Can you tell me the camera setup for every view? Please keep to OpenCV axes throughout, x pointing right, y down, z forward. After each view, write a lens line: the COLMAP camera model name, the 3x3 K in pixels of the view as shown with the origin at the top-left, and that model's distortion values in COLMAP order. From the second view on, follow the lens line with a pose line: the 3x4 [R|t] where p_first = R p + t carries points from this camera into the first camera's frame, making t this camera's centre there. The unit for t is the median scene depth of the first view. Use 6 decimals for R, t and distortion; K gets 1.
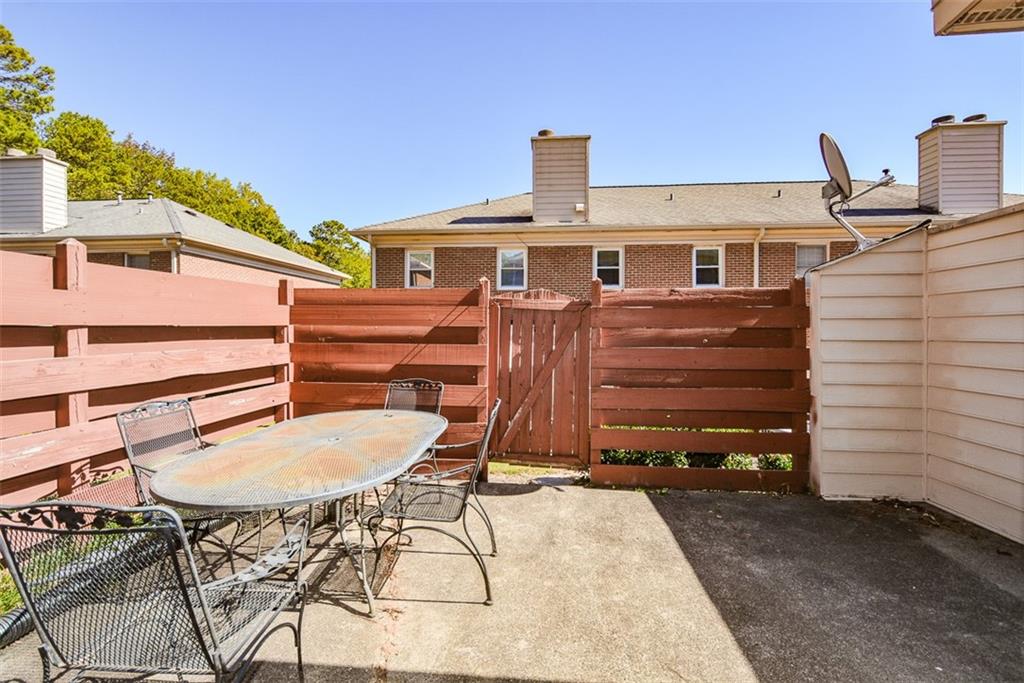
lens RADIAL K [[458.9, 0, 510.4], [0, 458.9, 325.9], [0, 0, 1]] dist [-0.000205, -0.000248]
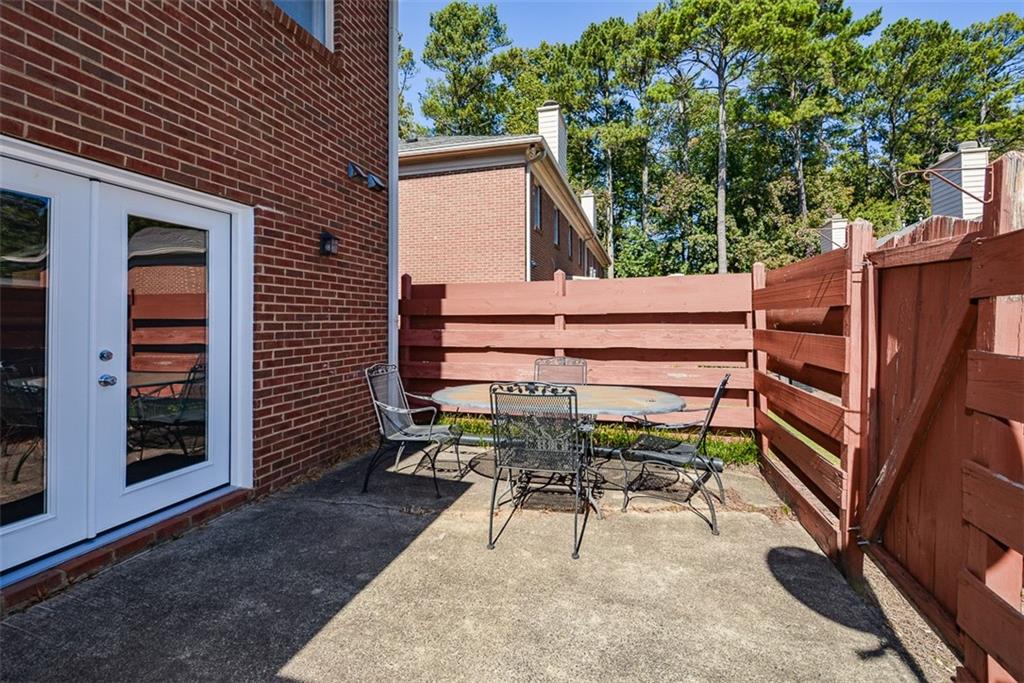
lens RADIAL K [[458.9, 0, 510.4], [0, 458.9, 325.9], [0, 0, 1]] dist [-0.000205, -0.000248]
pose [[-0.197008, 0.004973, -0.980389, 0.762508], [0.007775, 0.999964, 0.003510, 0.031764], [0.980371, -0.006931, -0.197040, 0.911141]]
